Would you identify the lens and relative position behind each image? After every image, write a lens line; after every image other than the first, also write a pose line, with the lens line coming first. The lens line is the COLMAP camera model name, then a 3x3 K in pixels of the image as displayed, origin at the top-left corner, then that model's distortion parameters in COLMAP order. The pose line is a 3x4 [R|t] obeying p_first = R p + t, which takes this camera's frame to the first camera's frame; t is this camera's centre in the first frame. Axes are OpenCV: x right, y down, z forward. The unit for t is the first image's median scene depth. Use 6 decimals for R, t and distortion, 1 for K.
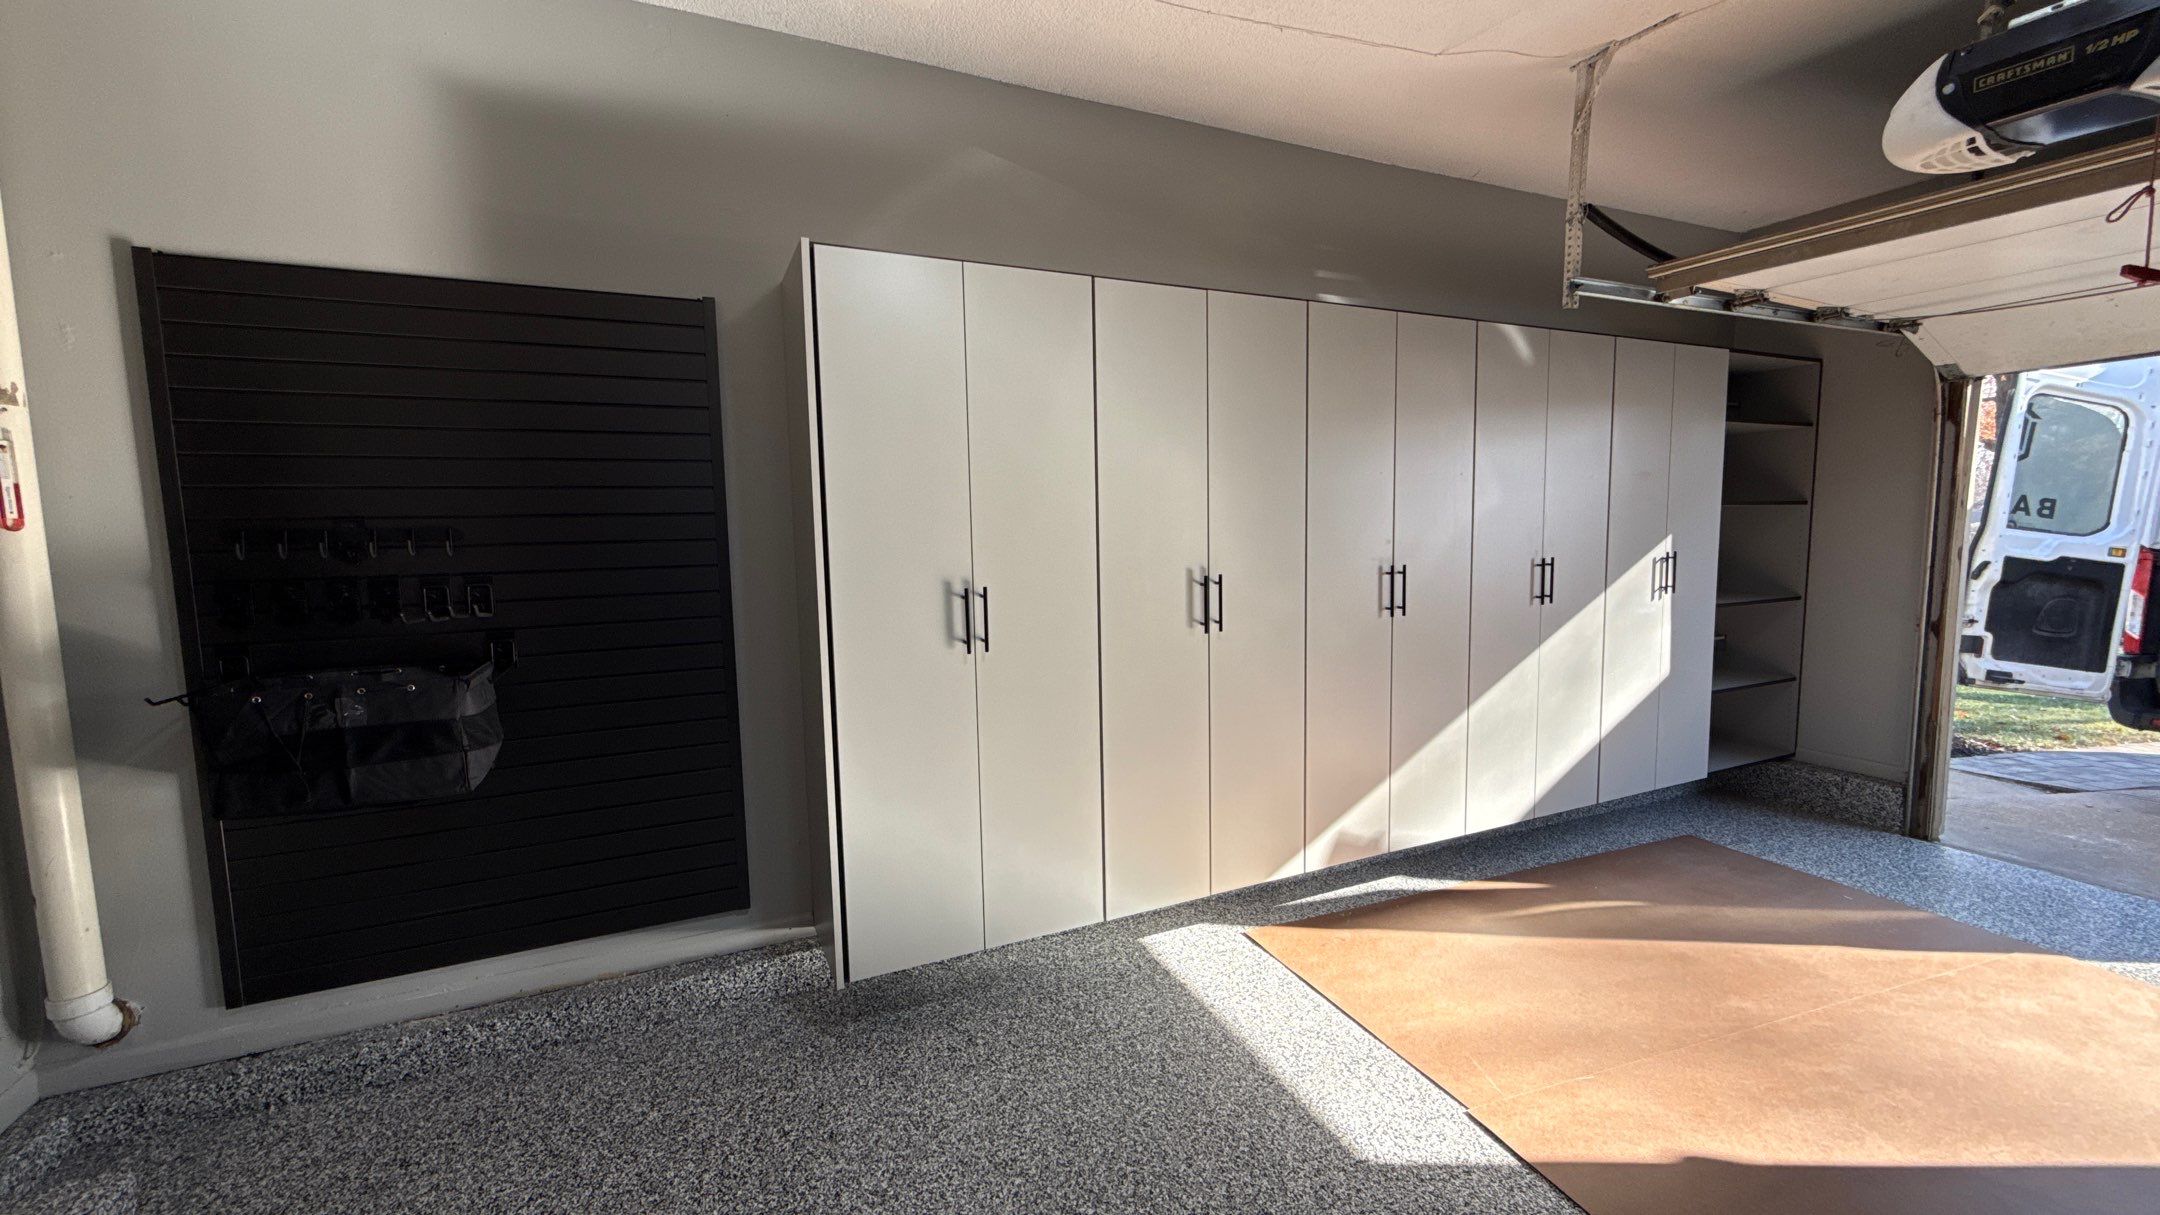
lens RADIAL K [[854.0, 0, 1084.8], [0, 854.0, 609.3], [0, 0, 1]] dist [0.001911, -0.000561]
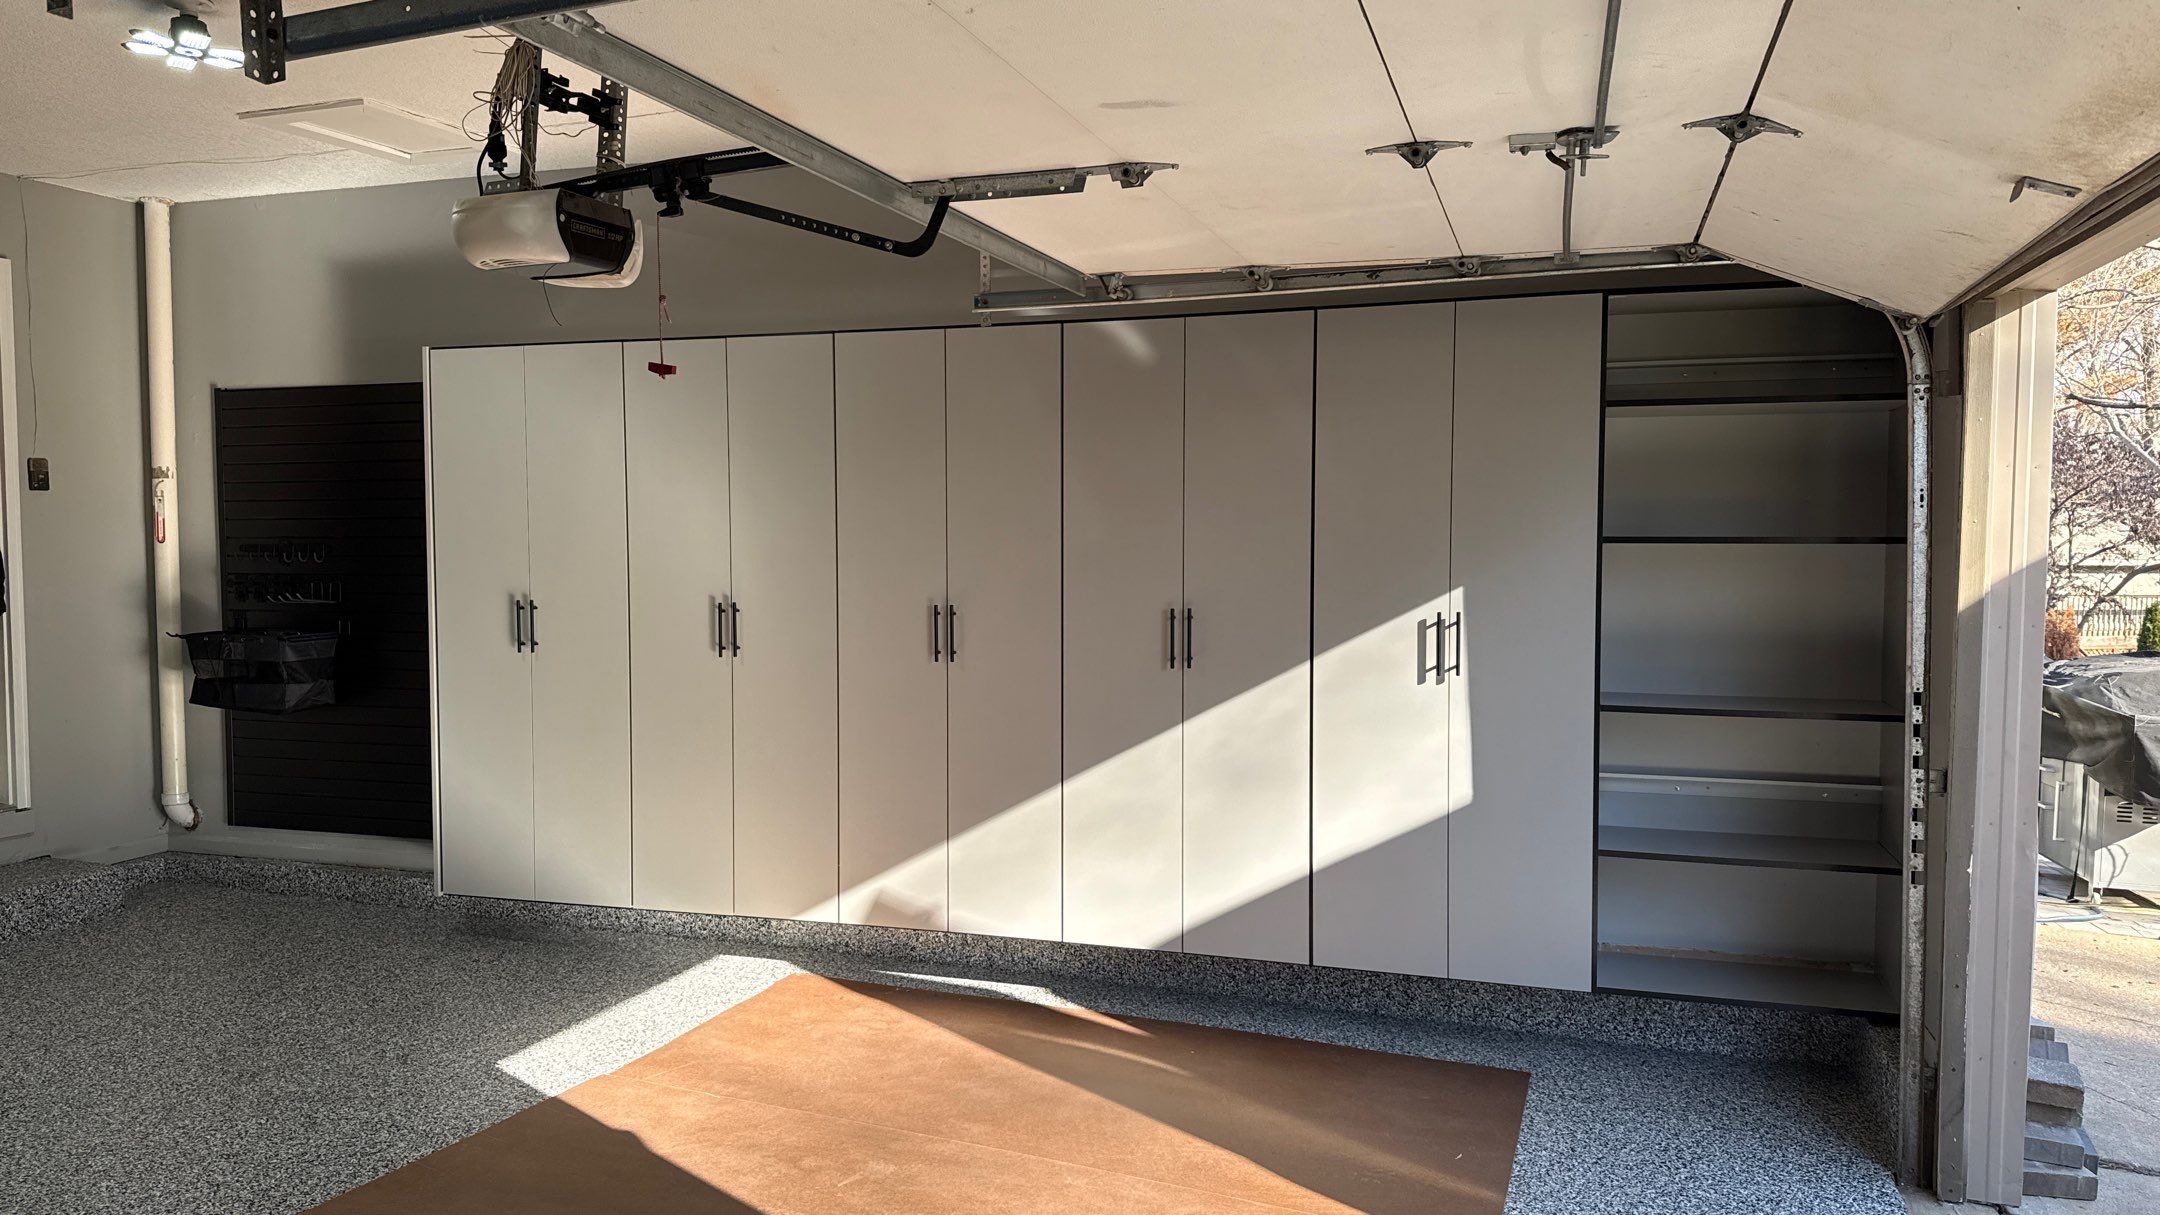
lens RADIAL K [[1523.5, 0, 1081.2], [0, 1523.5, 605.1], [0, 0, 1]] dist [0.034219, -0.032796]
pose [[0.731151, 0.053408, -0.680122, 1.517572], [-0.077034, 0.997018, -0.004521, -0.054322], [0.677853, 0.055698, 0.733085, -0.070387]]
